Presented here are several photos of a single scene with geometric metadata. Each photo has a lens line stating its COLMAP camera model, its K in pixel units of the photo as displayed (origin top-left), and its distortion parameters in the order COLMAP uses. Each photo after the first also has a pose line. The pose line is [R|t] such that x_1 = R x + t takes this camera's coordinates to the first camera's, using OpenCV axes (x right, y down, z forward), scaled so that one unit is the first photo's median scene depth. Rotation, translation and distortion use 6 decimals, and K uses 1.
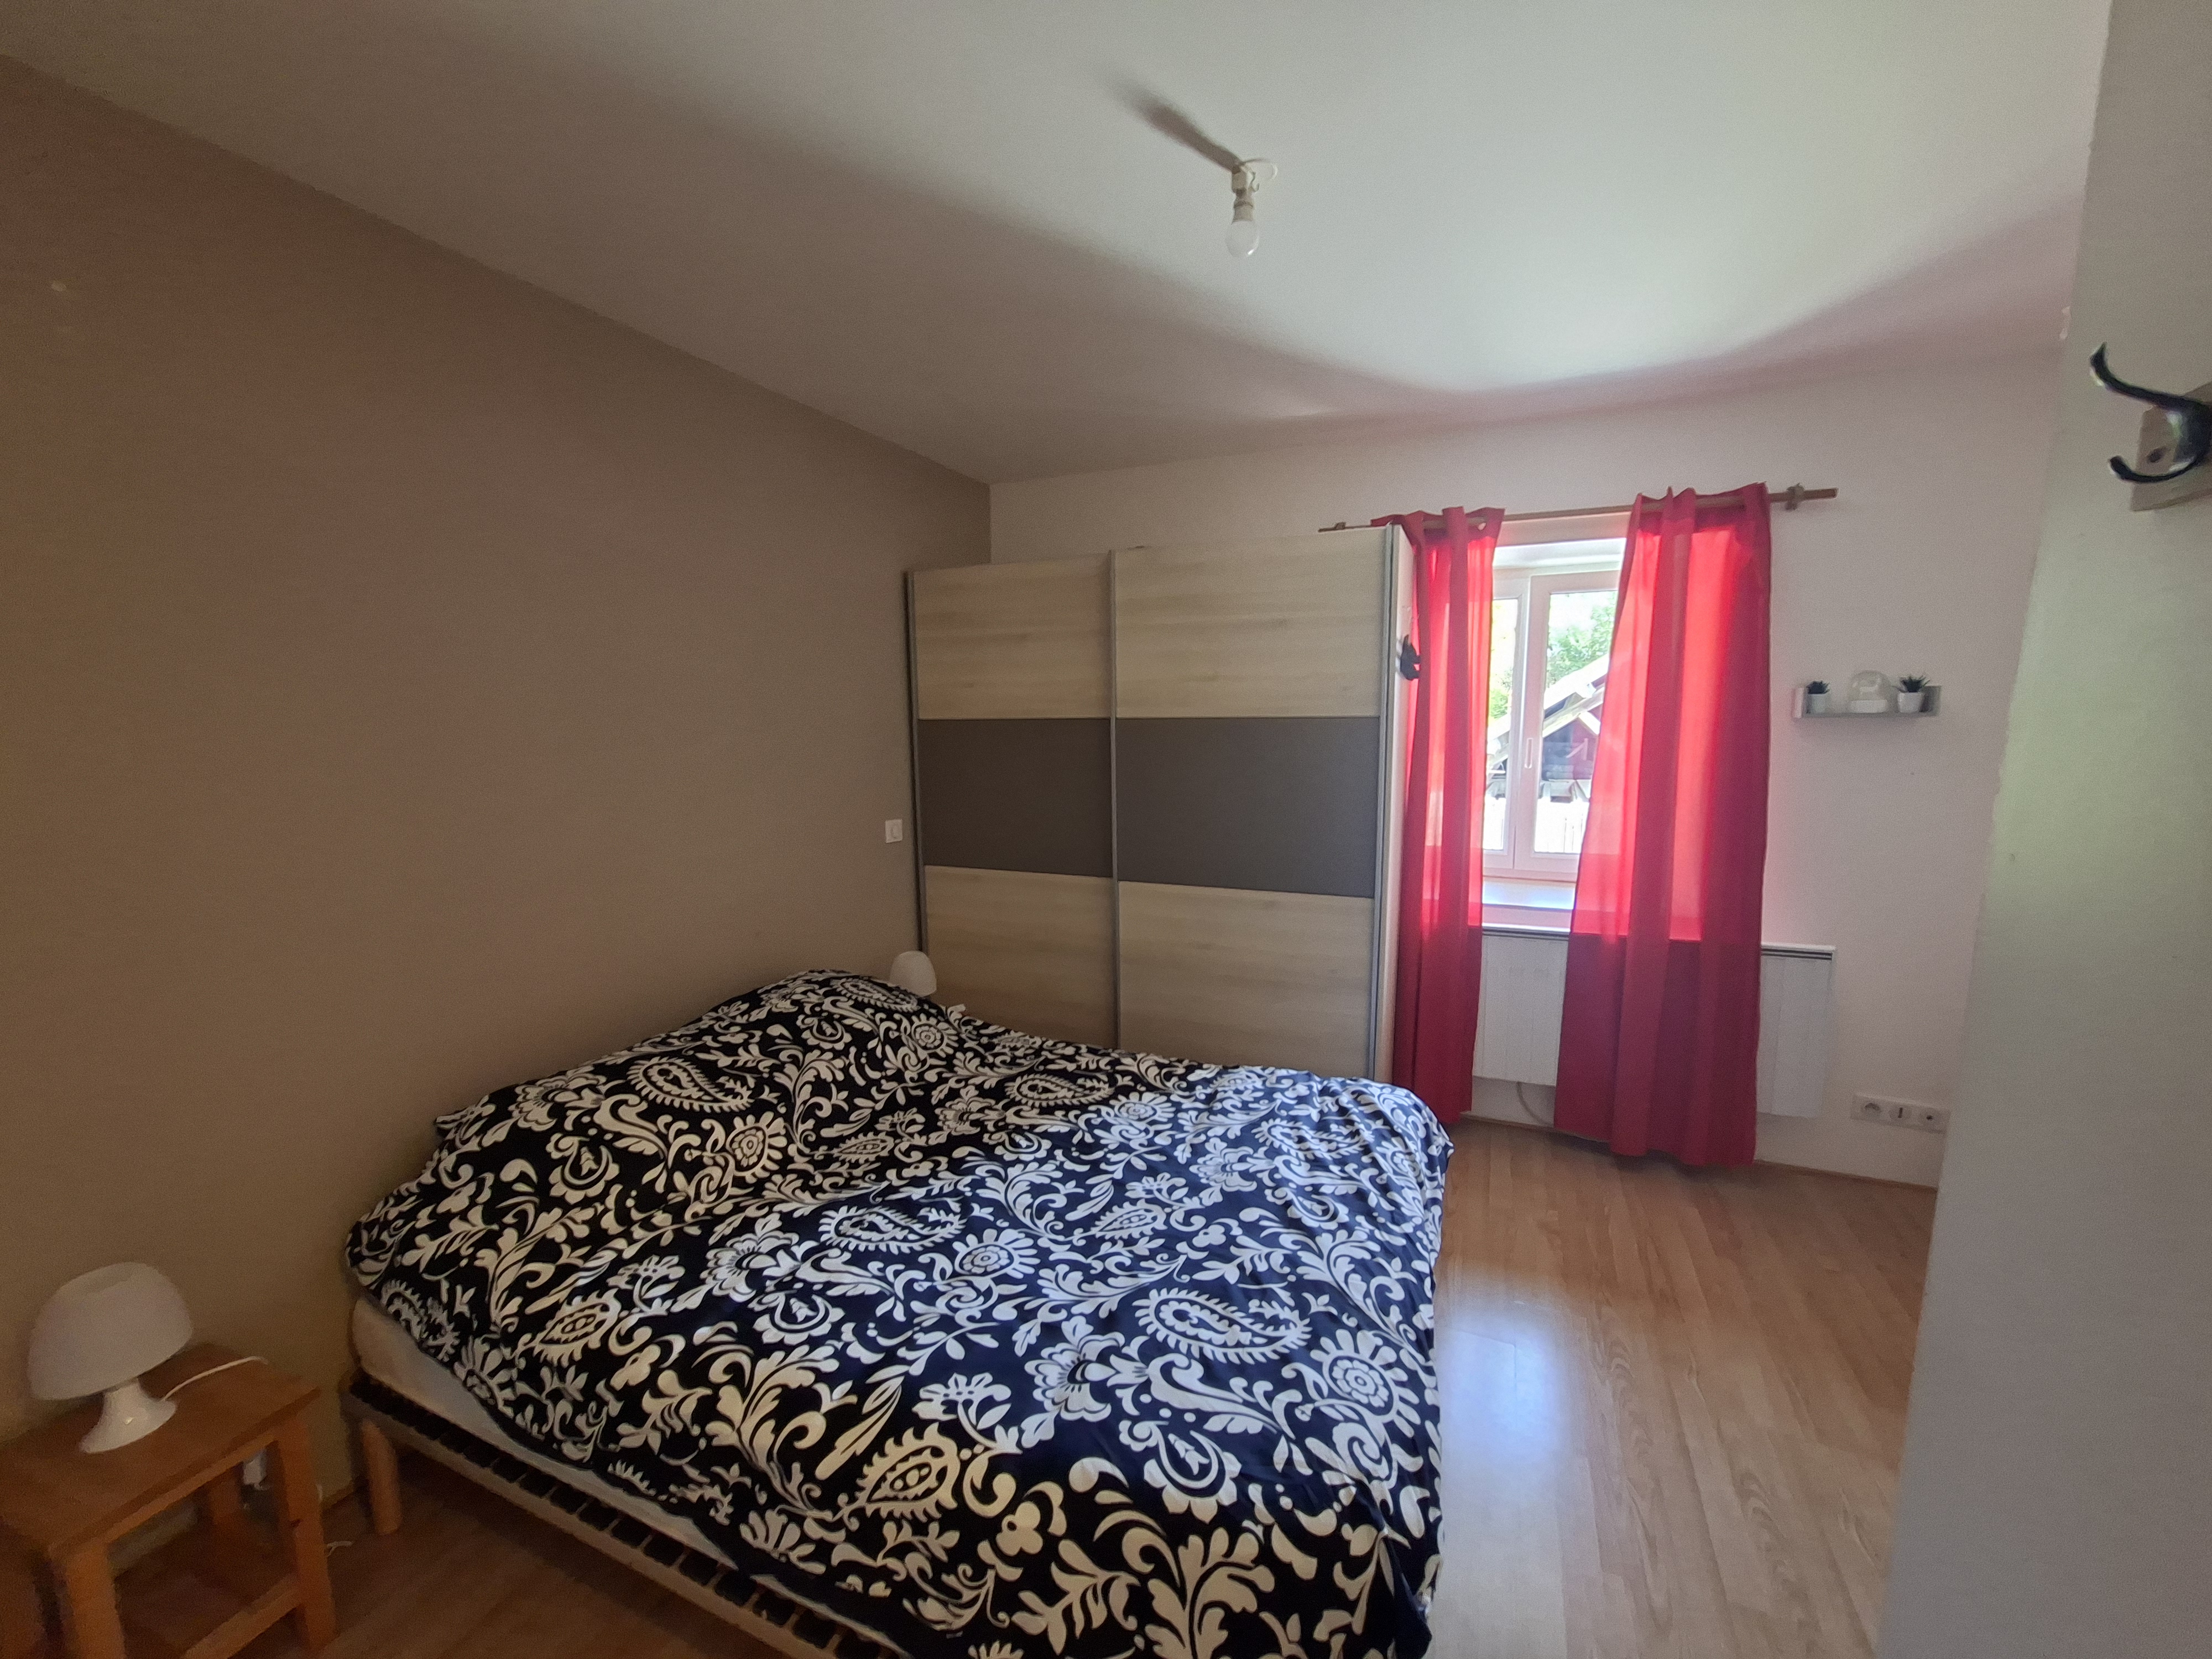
lens RADIAL K [[874.1, 0, 1106.5], [0, 874.1, 835.8], [0, 0, 1]] dist [-0.003741, 0.000328]
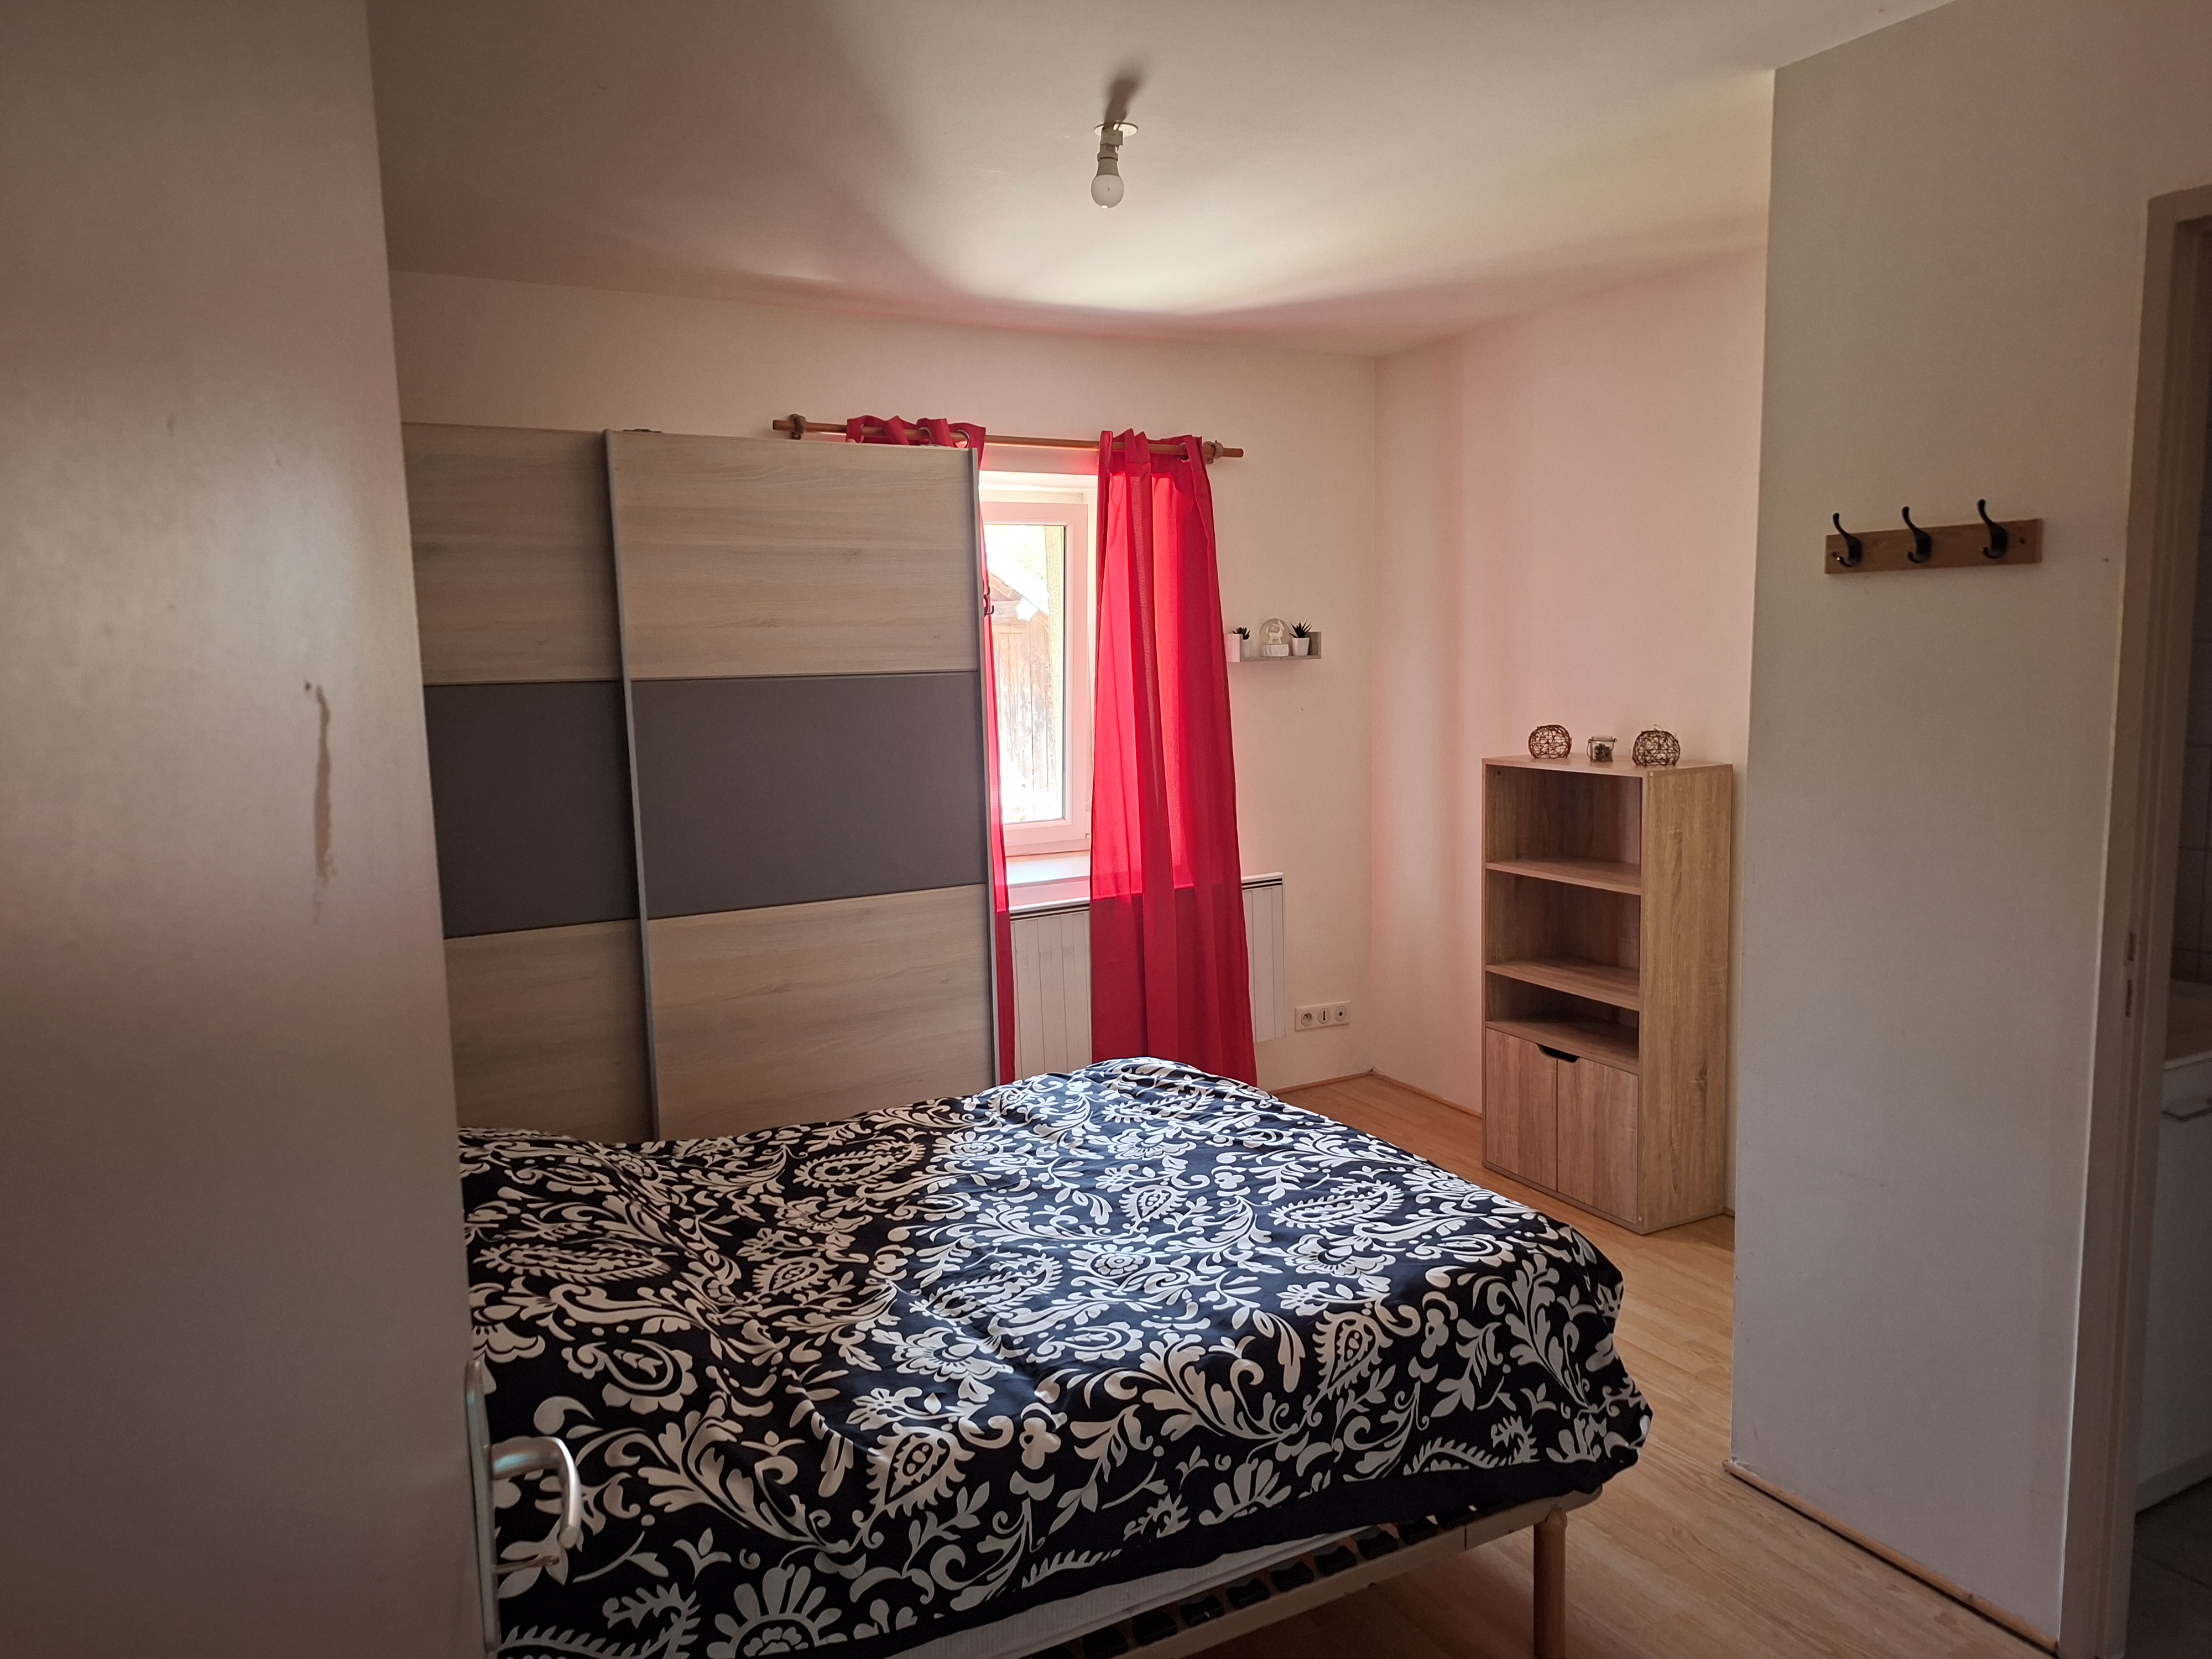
lens RADIAL K [[1509.0, 0, 1111.2], [0, 1509.0, 828.8], [0, 0, 1]] dist [0.082218, -0.003011]
pose [[0.622538, -0.102648, 0.775828, -1.175261], [0.125820, 0.991592, 0.030235, -0.014934], [-0.772409, 0.078792, 0.630219, -0.033662]]
